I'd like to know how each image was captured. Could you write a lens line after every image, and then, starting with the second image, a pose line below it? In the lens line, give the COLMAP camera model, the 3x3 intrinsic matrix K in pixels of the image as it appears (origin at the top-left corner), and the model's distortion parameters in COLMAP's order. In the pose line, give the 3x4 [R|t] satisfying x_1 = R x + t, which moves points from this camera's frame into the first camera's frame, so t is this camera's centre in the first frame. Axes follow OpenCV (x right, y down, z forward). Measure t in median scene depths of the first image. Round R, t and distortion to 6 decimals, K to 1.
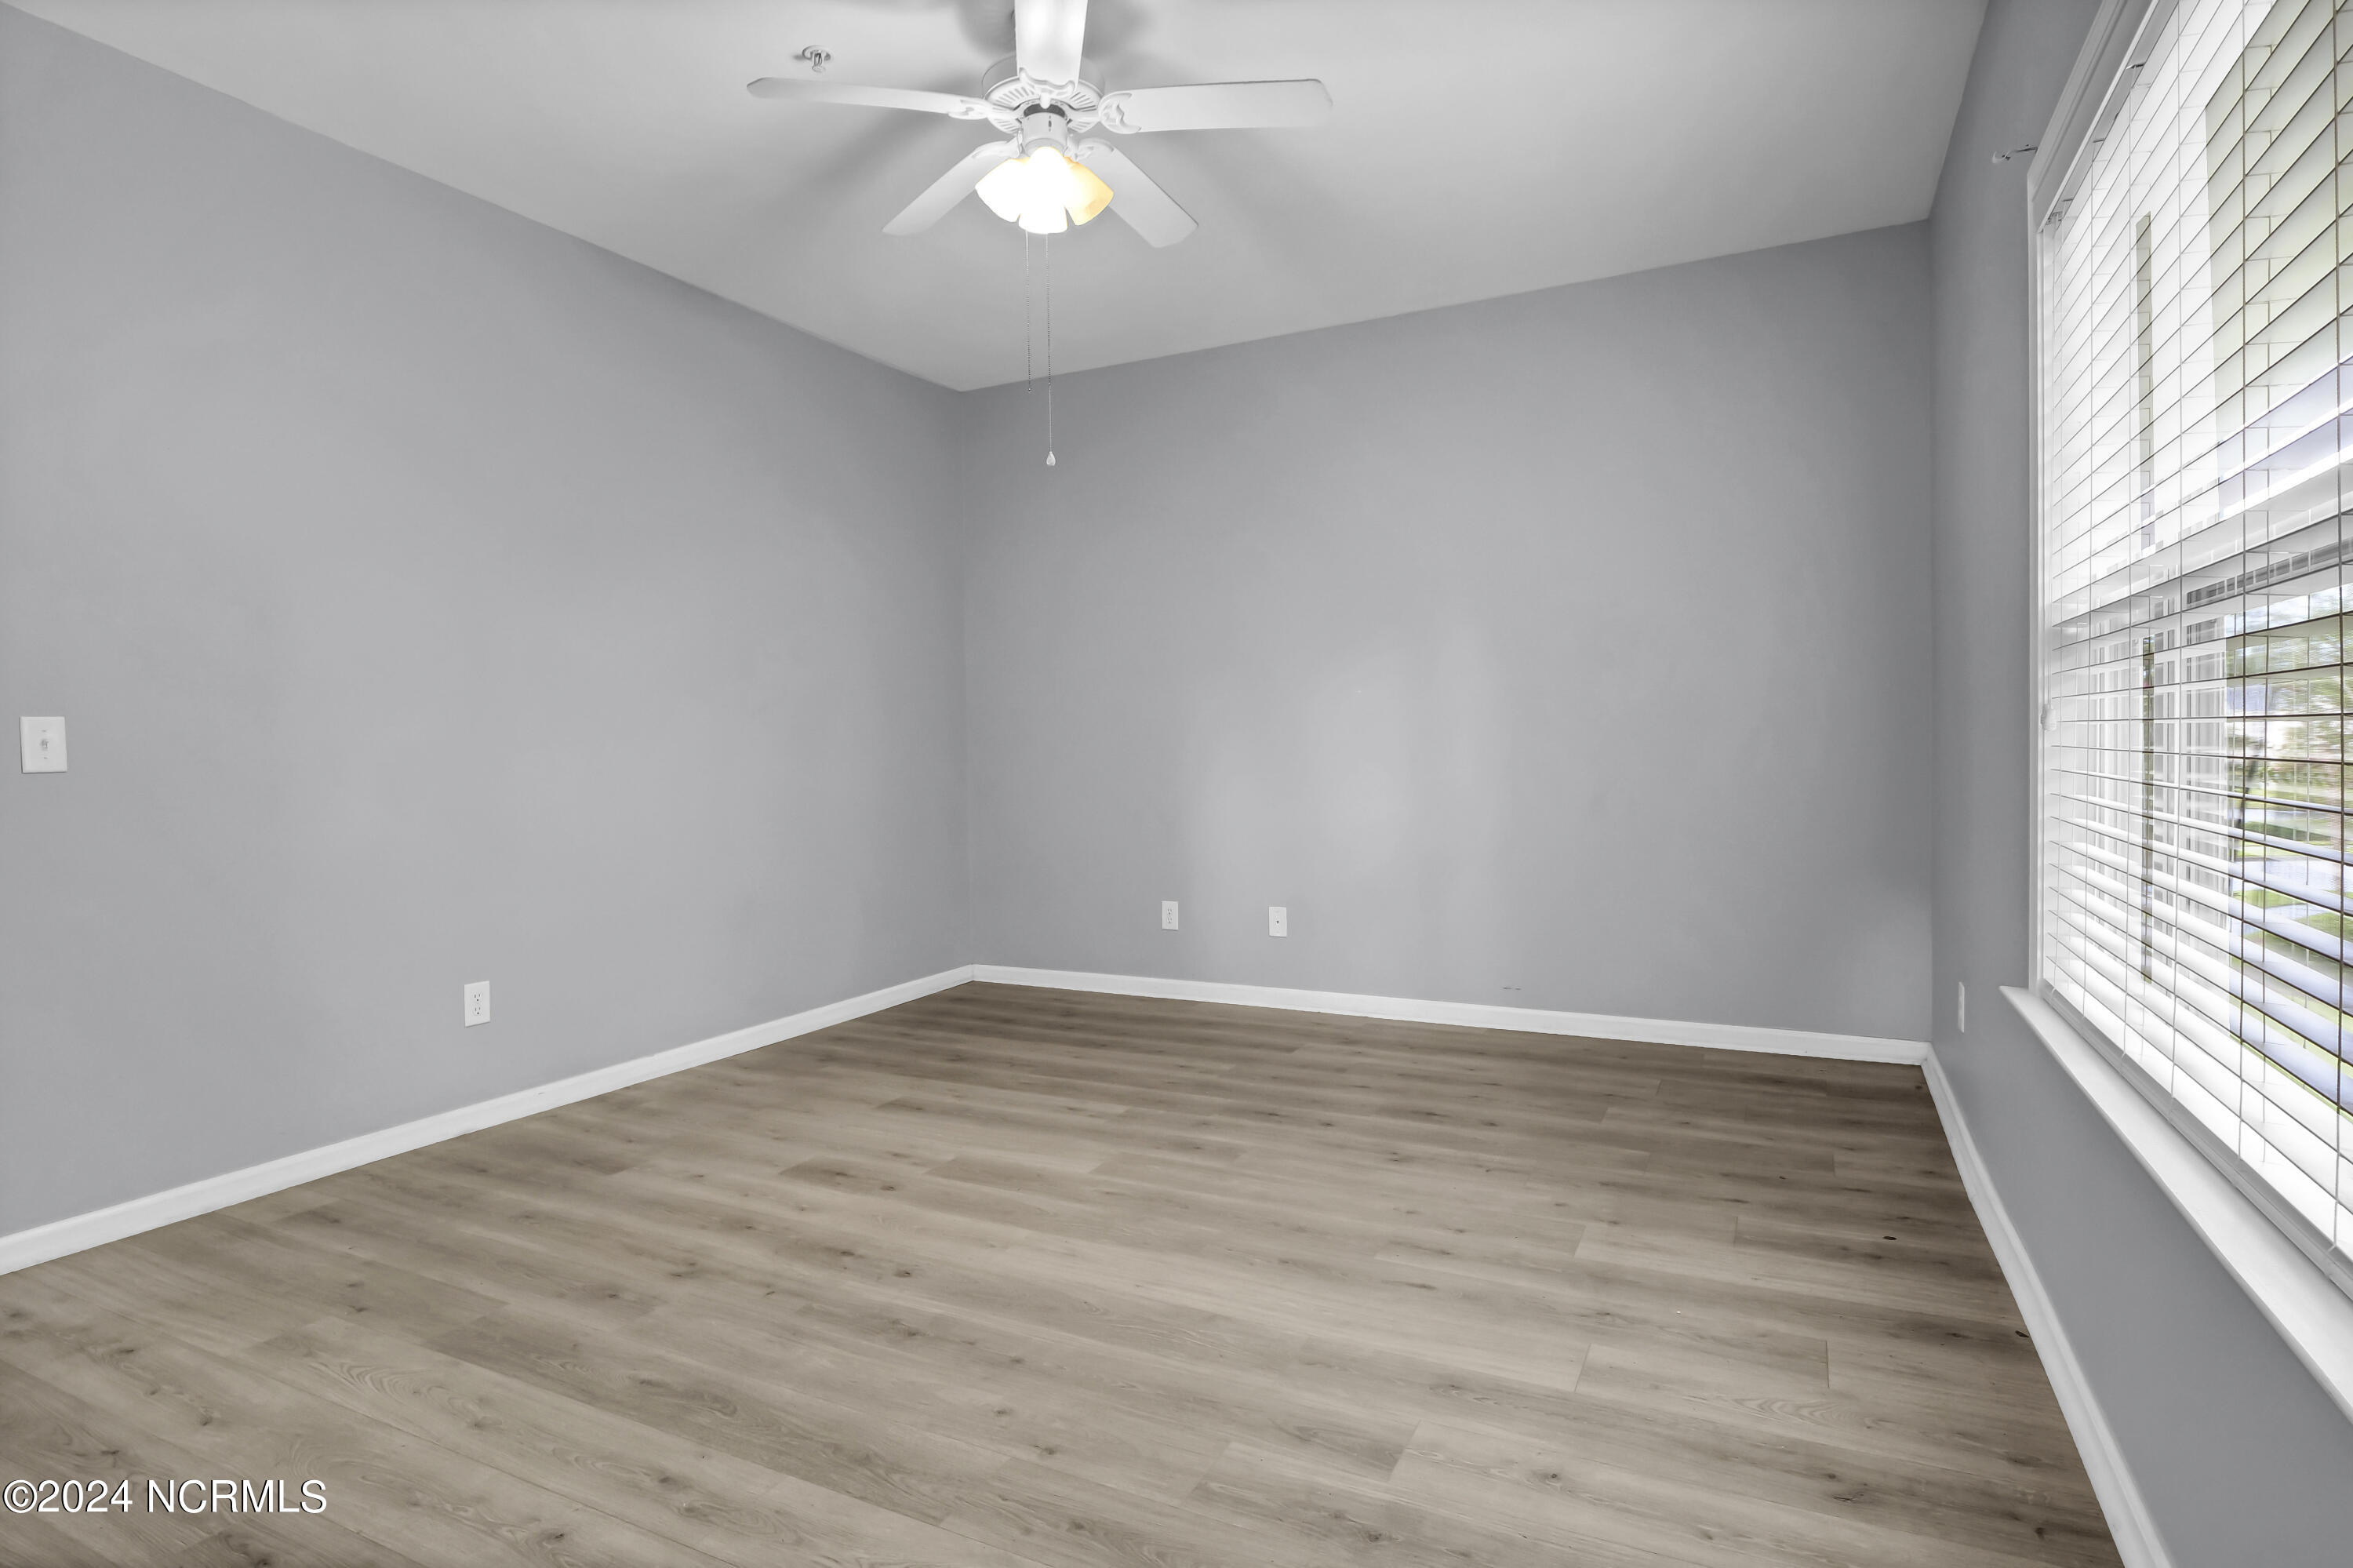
lens RADIAL K [[1237.9, 0, 1156.4], [0, 1237.9, 759.4], [0, 0, 1]] dist [-0.002261, -0.000537]
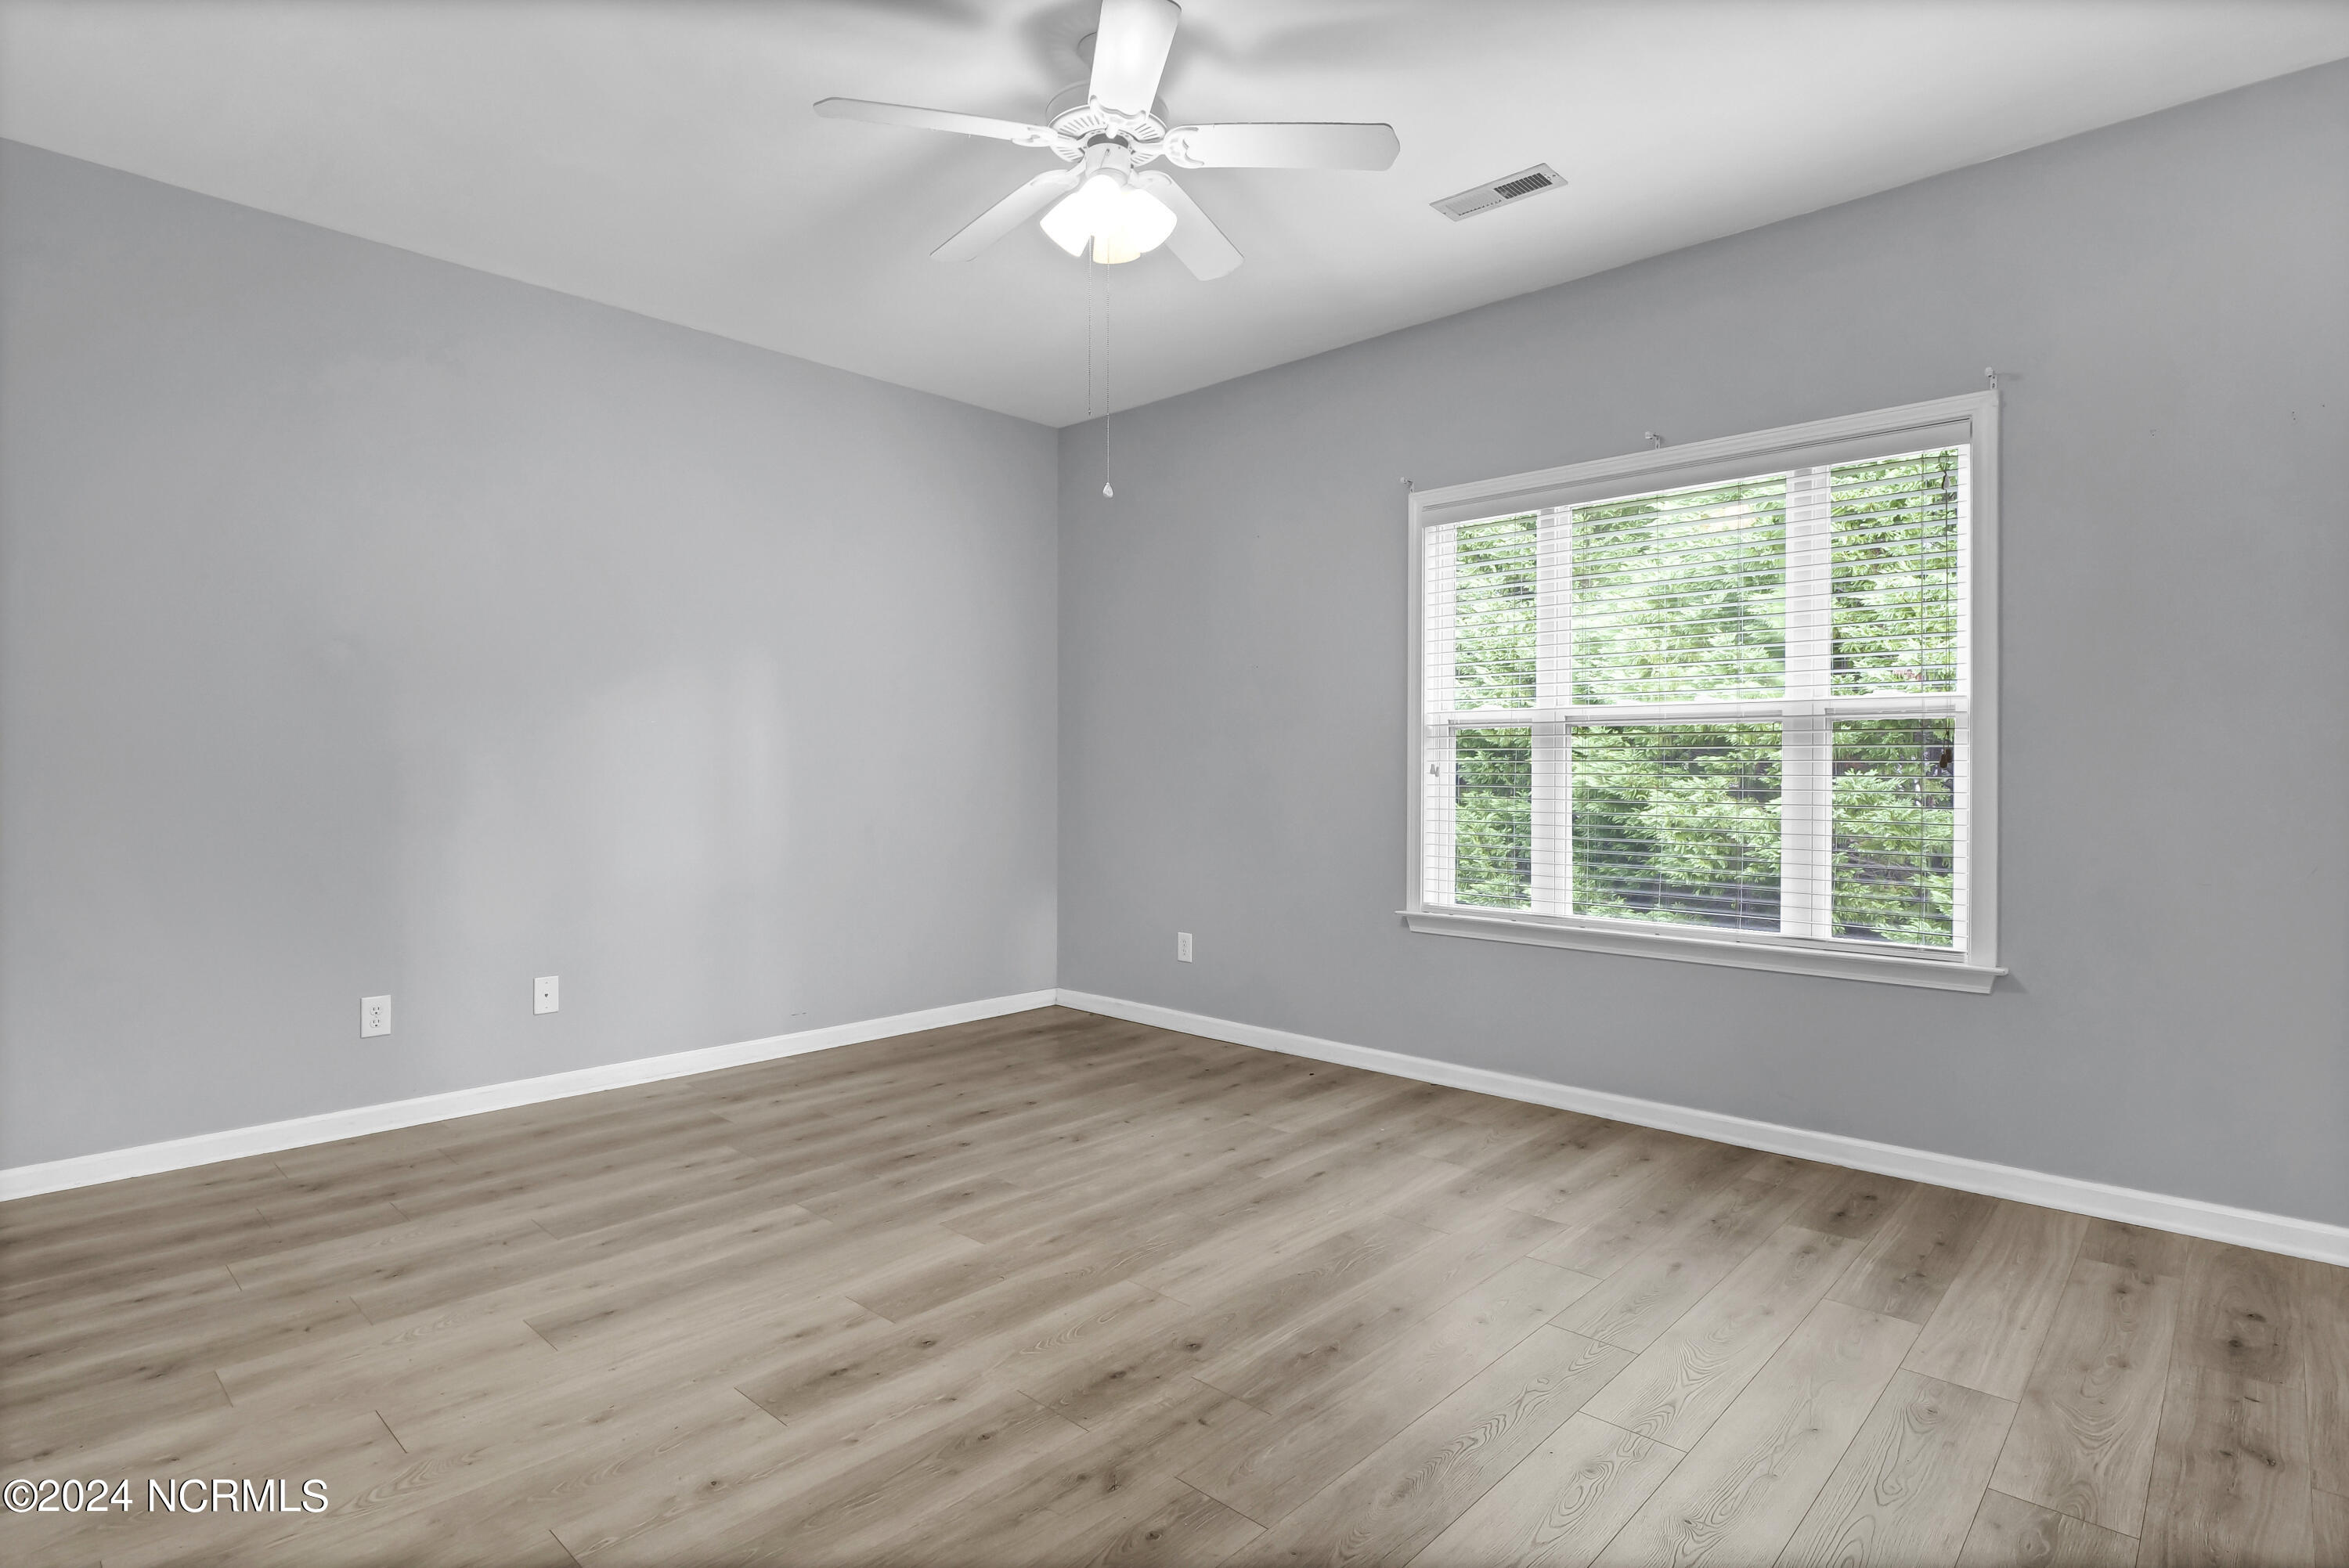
lens RADIAL K [[1187.5, 0, 1154.6], [0, 1187.5, 771.7], [0, 0, 1]] dist [-0.007319, -0.001428]
pose [[0.280478, 0.013539, 0.959765, -0.951352], [0.006088, 0.999855, -0.015883, -0.003146], [-0.959841, 0.010298, 0.280355, 0.683665]]
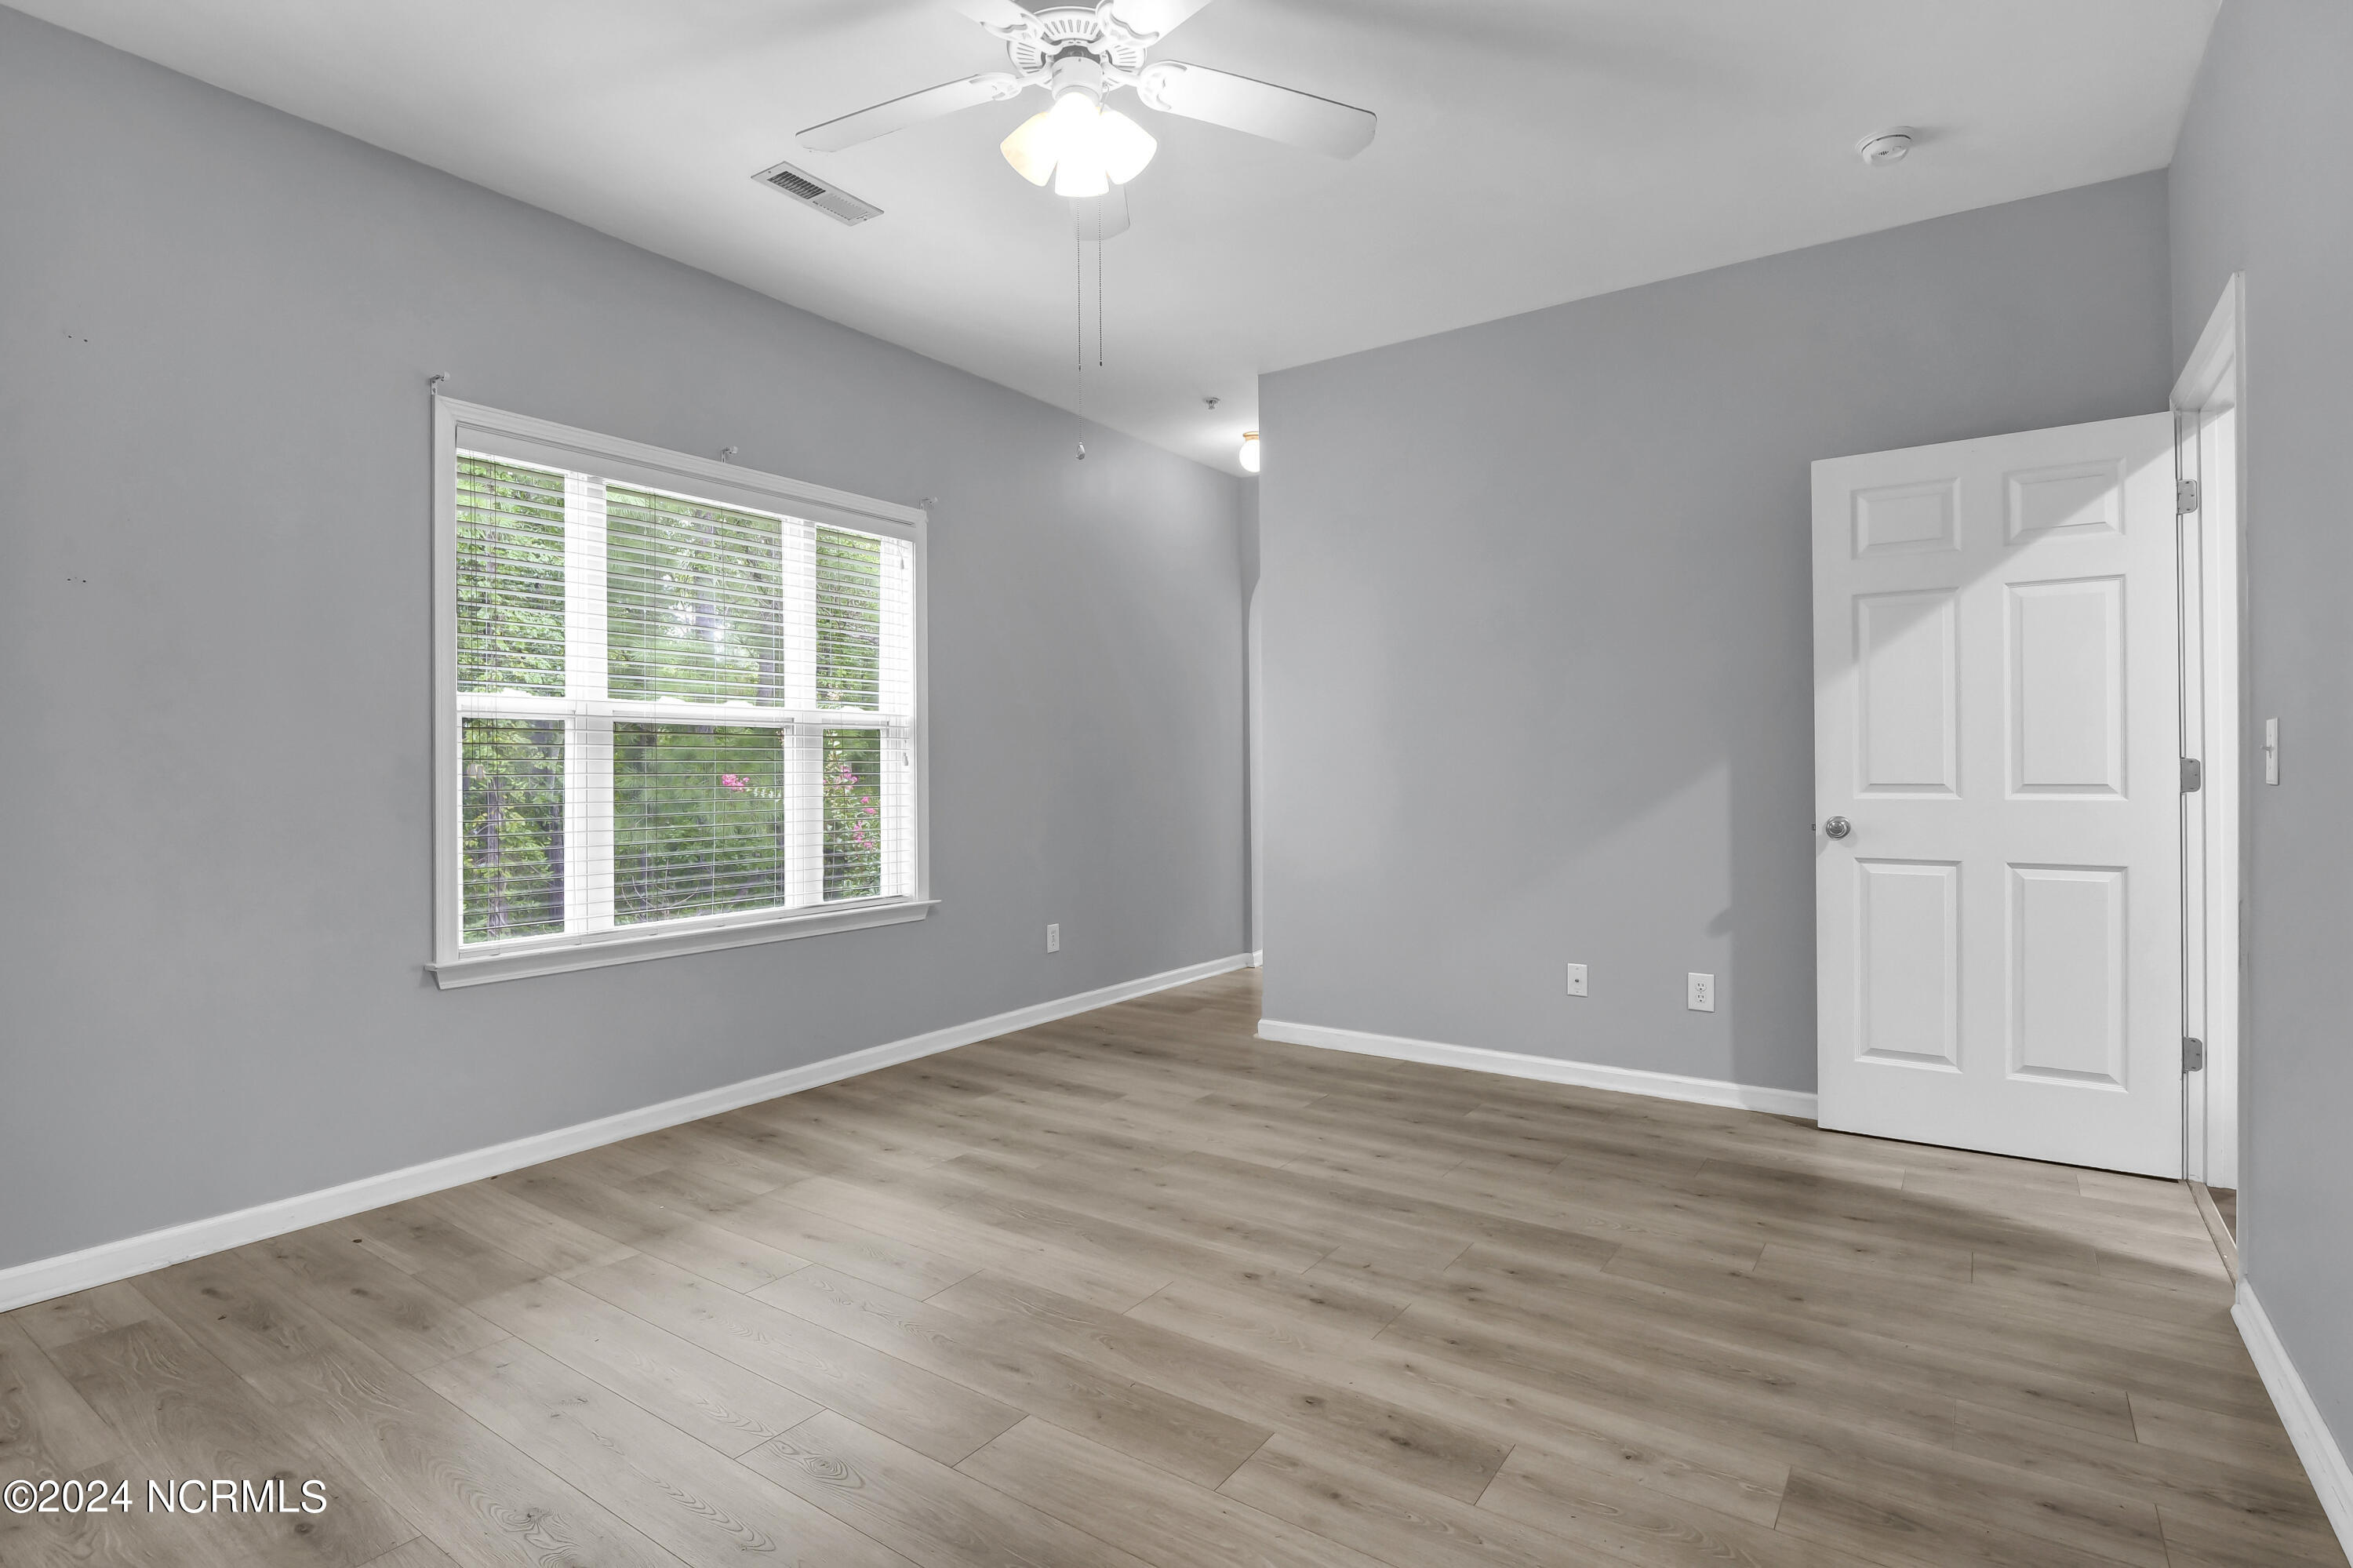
lens RADIAL K [[1172.7, 0, 1164.0], [0, 1172.7, 764.4], [0, 0, 1]] dist [-0.013611, -0.001942]
pose [[-0.990460, 0.021379, 0.136129, -0.243389], [0.022676, 0.999711, 0.007983, -0.025843], [-0.135919, 0.010994, -0.990659, 1.762035]]
